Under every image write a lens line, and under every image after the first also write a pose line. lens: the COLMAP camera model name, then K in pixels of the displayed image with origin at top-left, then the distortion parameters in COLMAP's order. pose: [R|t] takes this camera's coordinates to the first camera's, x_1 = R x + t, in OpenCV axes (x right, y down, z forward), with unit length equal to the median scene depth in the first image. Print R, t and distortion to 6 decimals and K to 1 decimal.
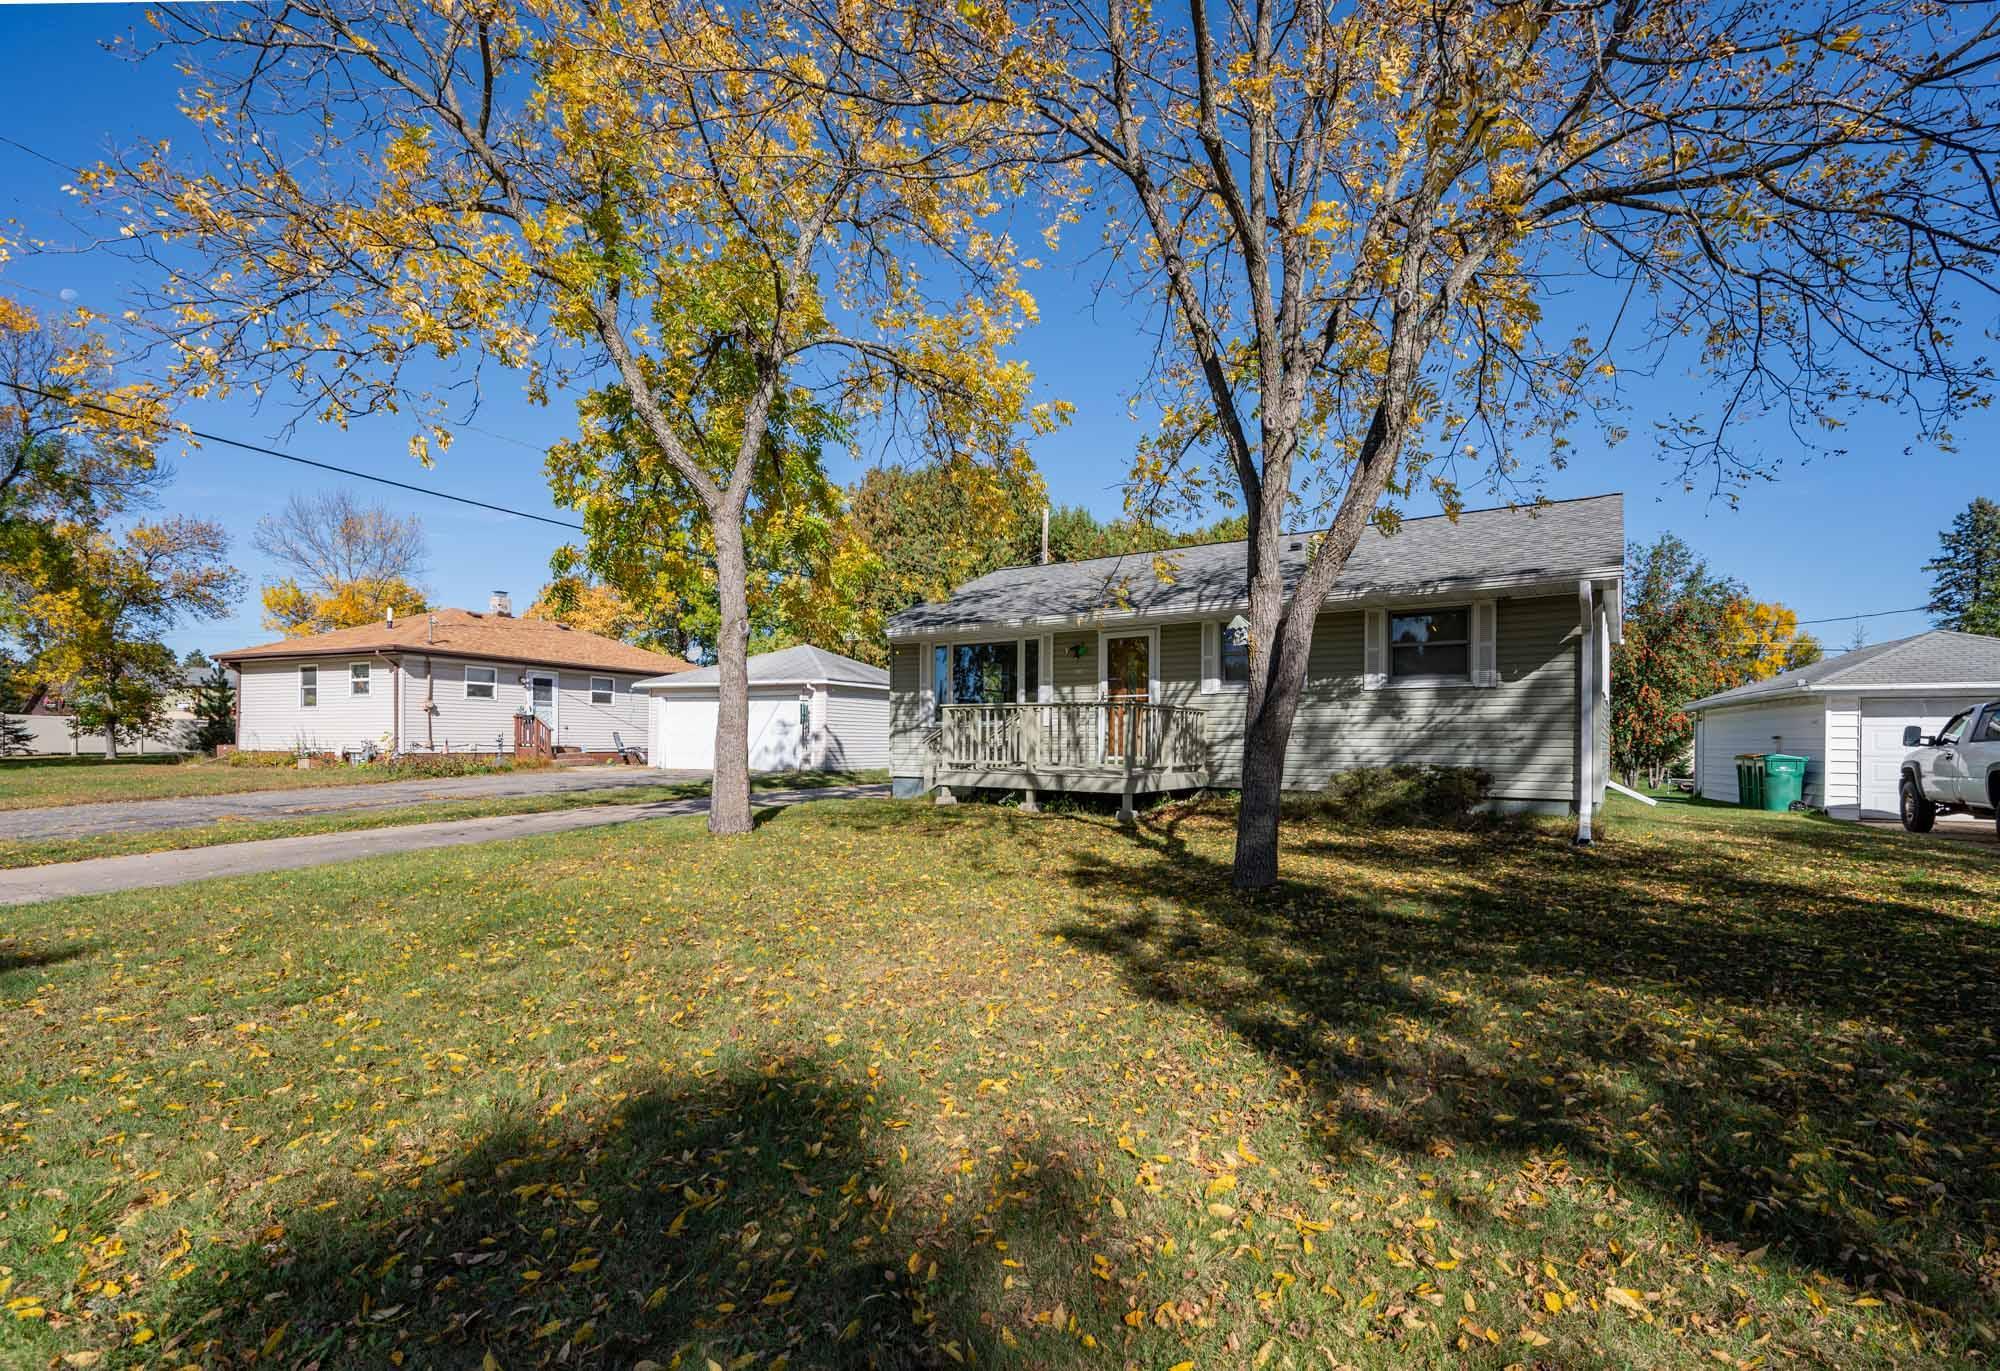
lens RADIAL K [[859.1, 0, 1007.5], [0, 859.1, 732.6], [0, 0, 1]] dist [0.002621, 0.000103]
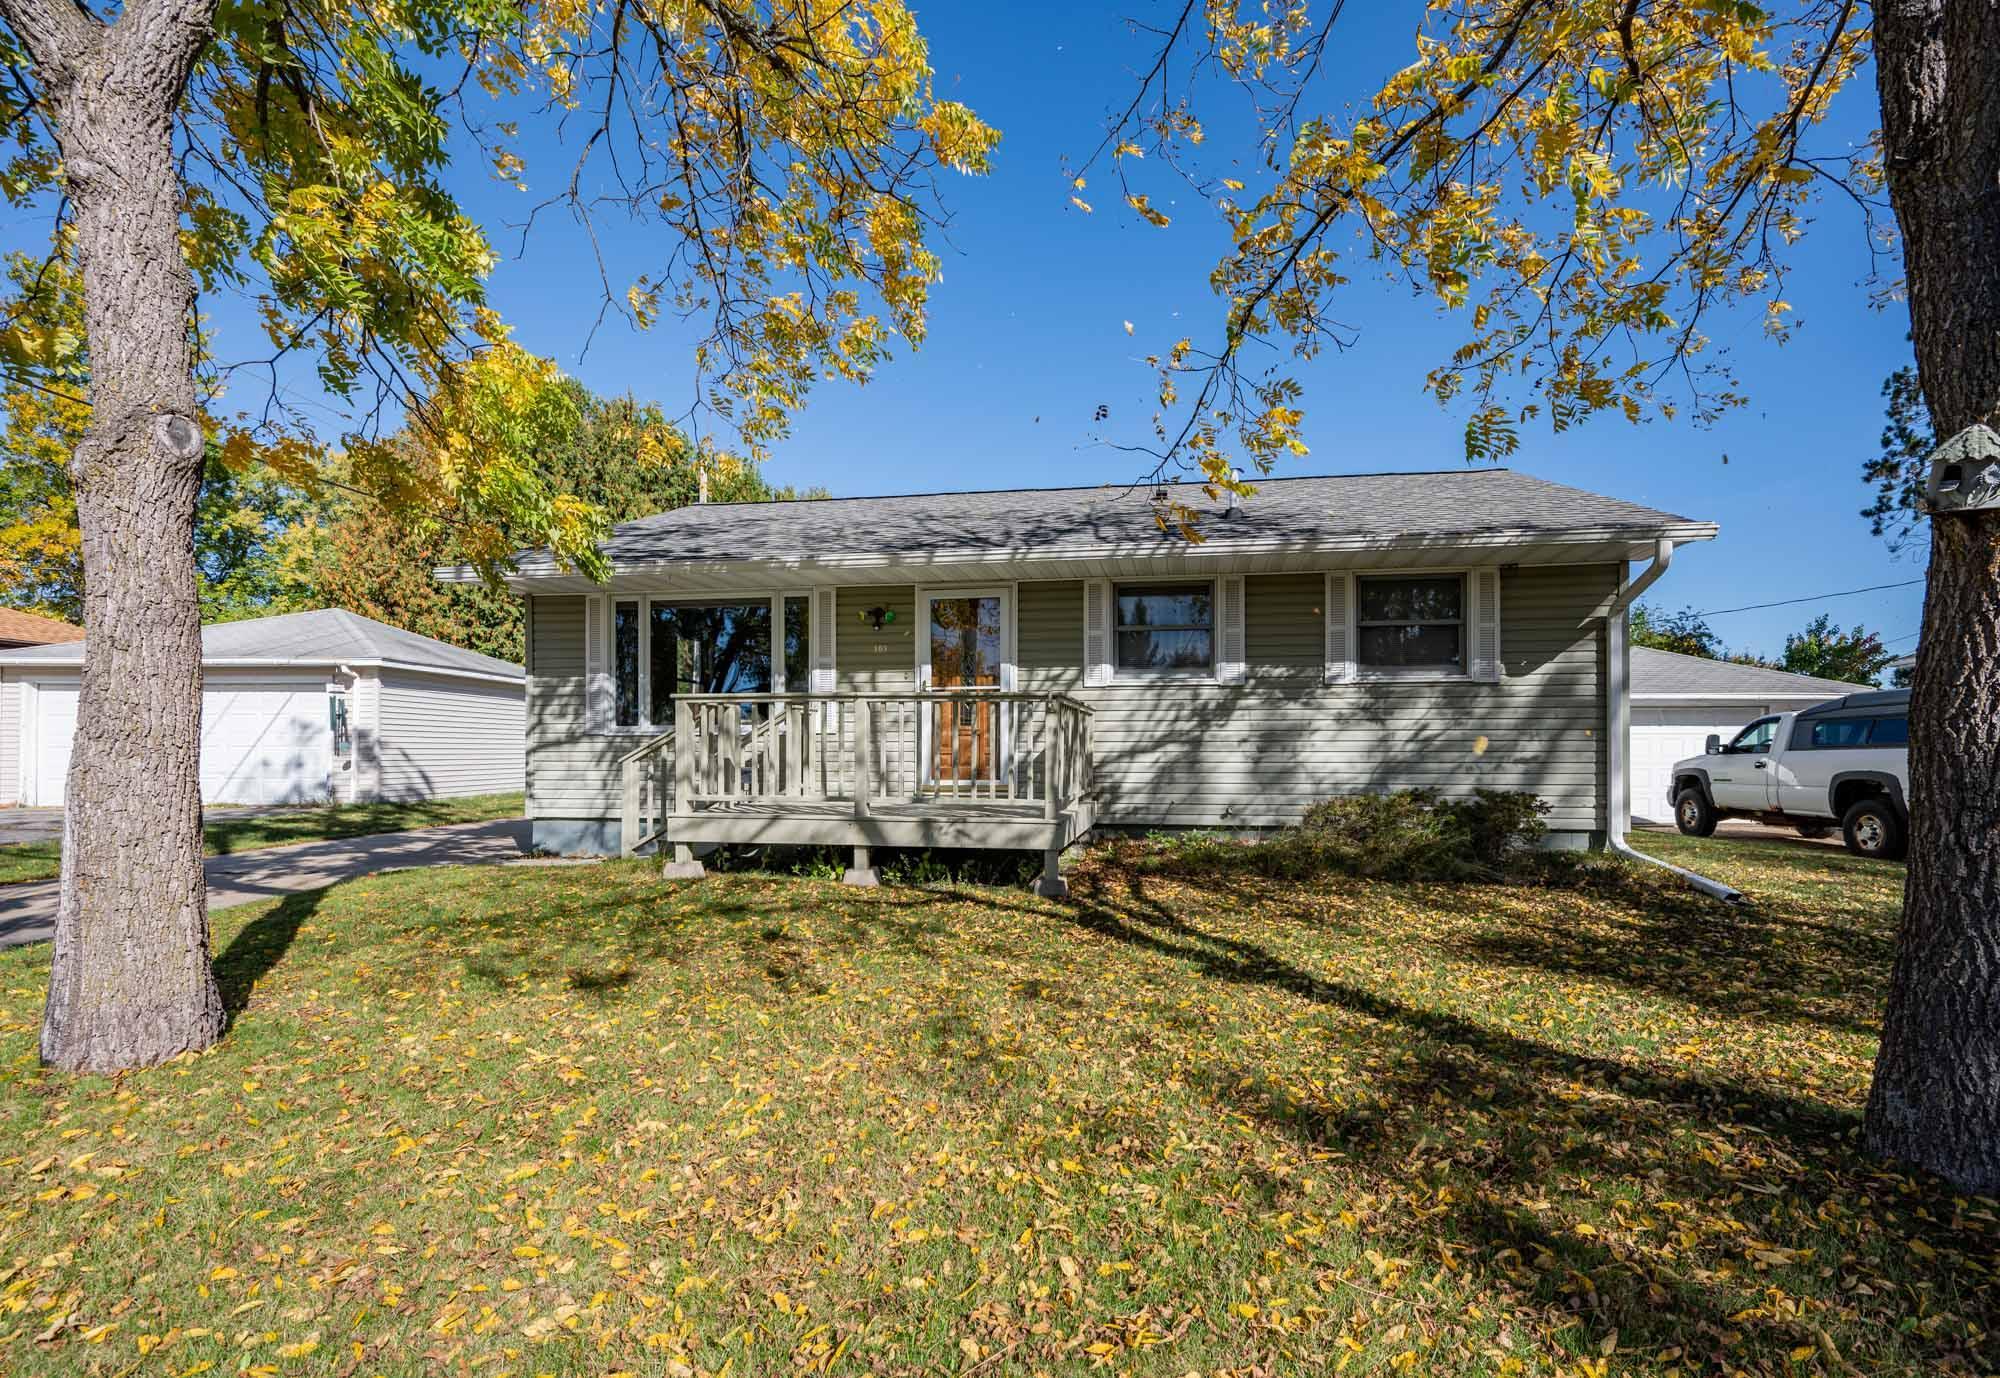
lens RADIAL K [[859.1, 0, 1007.5], [0, 859.1, 736.1], [0, 0, 1]] dist [0.002621, 0.000103]
pose [[0.903221, -0.000081, 0.429176, -0.118735], [0.001761, 0.999992, -0.003518, -0.003429], [-0.429173, 0.003934, 0.903214, 0.413584]]
